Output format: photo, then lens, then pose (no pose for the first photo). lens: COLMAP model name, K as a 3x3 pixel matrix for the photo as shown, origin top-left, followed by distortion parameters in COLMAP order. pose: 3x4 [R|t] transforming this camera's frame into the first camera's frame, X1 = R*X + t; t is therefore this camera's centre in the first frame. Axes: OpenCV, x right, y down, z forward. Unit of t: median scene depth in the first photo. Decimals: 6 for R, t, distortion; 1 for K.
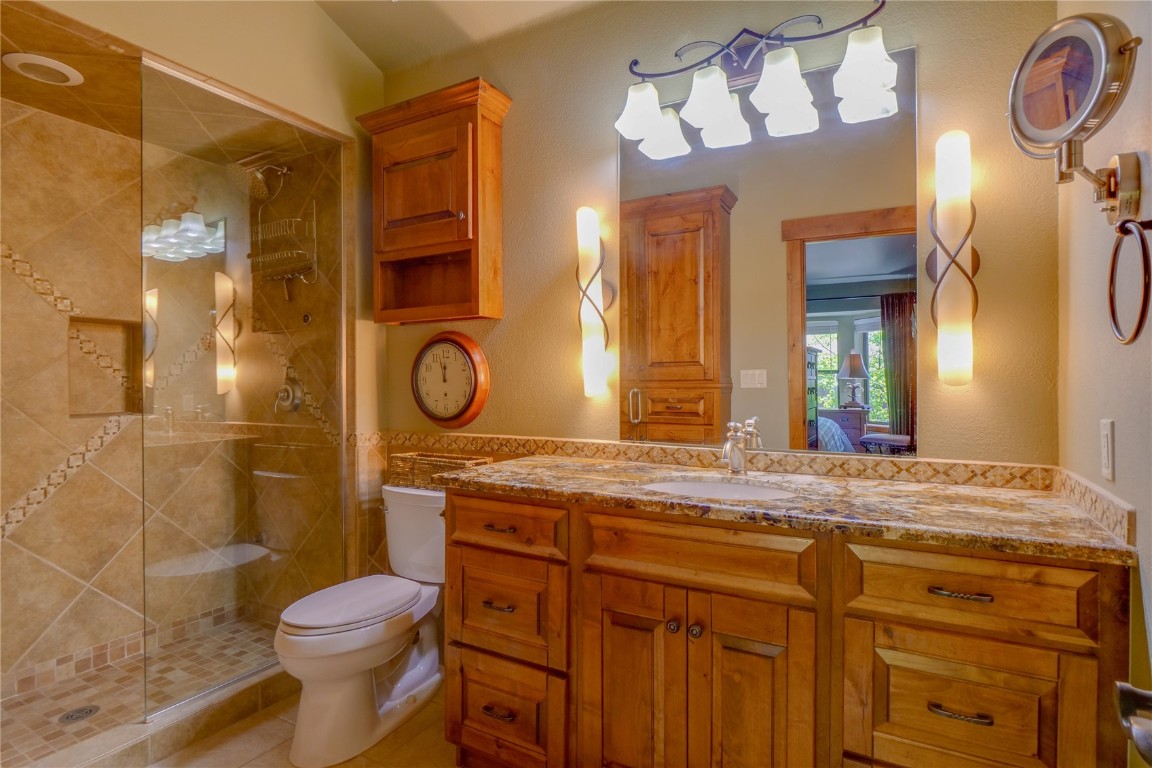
lens RADIAL K [[571.9, 0, 584.9], [0, 571.9, 384.3], [0, 0, 1]] dist [-0.013228, 0.000367]
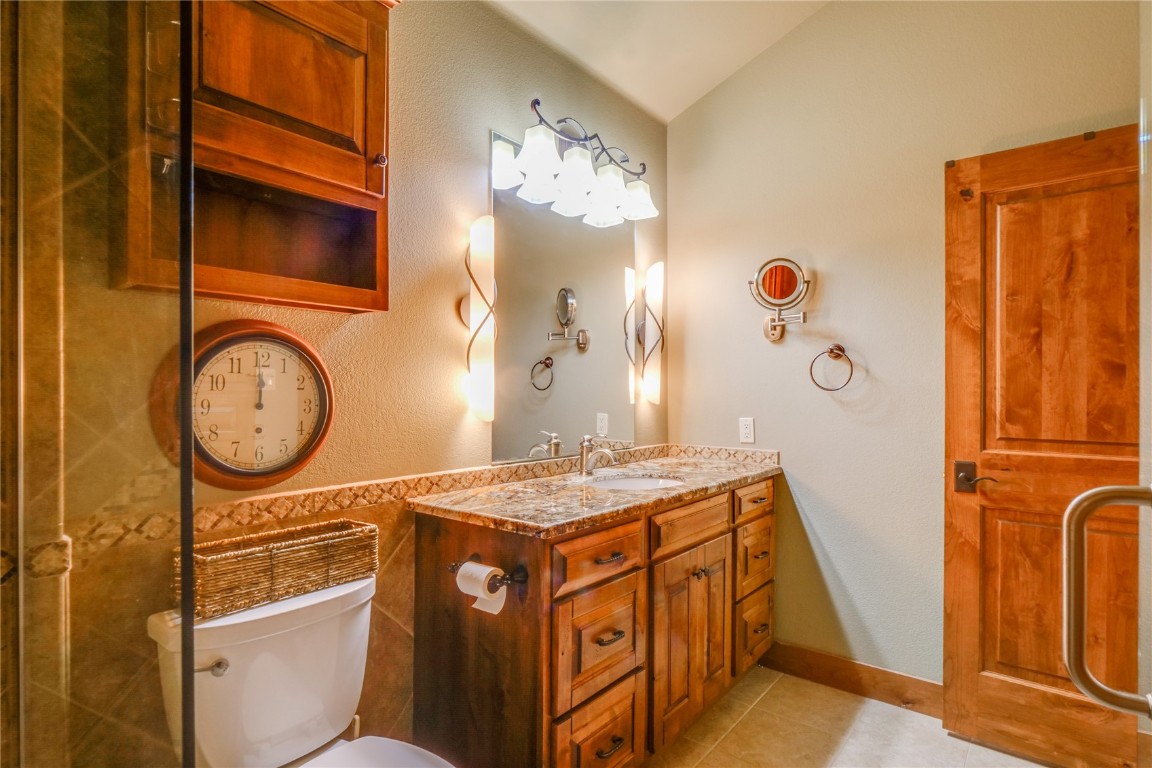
lens RADIAL K [[571.9, 0, 577.8], [0, 571.9, 390.8], [0, 0, 1]] dist [-0.013228, 0.000367]
pose [[0.195413, 0.005222, 0.980707, -0.831807], [0.001799, 0.999982, -0.005683, -0.020157], [-0.980719, 0.002875, 0.195400, 0.642237]]
